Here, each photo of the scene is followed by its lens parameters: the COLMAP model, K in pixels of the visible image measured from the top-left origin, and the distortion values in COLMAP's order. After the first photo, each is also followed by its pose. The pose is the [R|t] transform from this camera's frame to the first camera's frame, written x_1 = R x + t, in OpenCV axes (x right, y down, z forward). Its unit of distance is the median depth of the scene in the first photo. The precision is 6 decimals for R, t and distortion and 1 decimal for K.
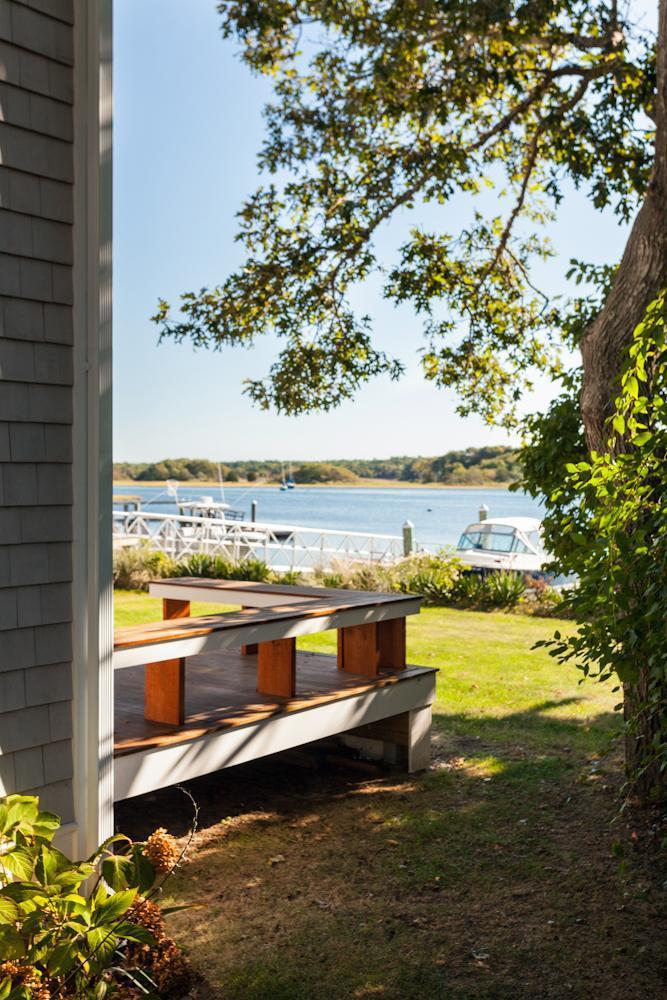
lens RADIAL K [[1022.5, 0, 333.5], [0, 1022.5, 500.0], [0, 0, 1]] dist [0.001746, 0.001113]
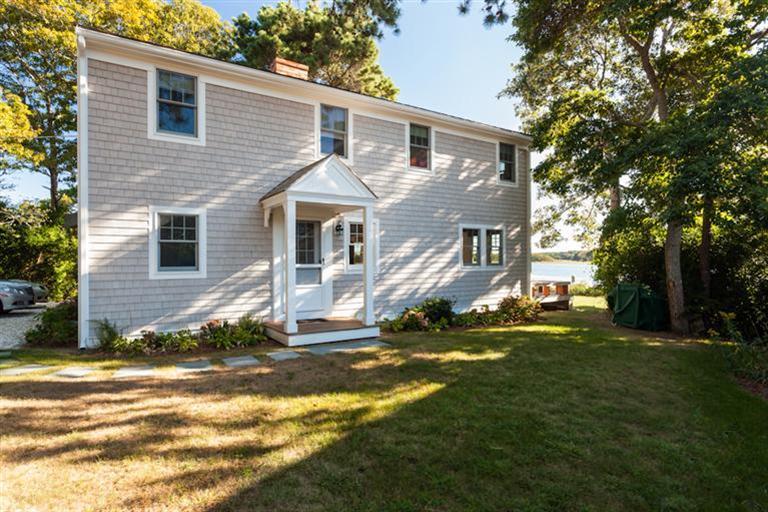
lens RADIAL K [[378.6, 0, 384.6], [0, 378.6, 265.1], [0, 0, 1]] dist [0.000068, 0.000011]
pose [[0.922490, -0.002558, -0.386014, -0.041344], [-0.000667, 0.999966, -0.008222, 0.010753], [0.386021, 0.007842, 0.922456, -0.969862]]
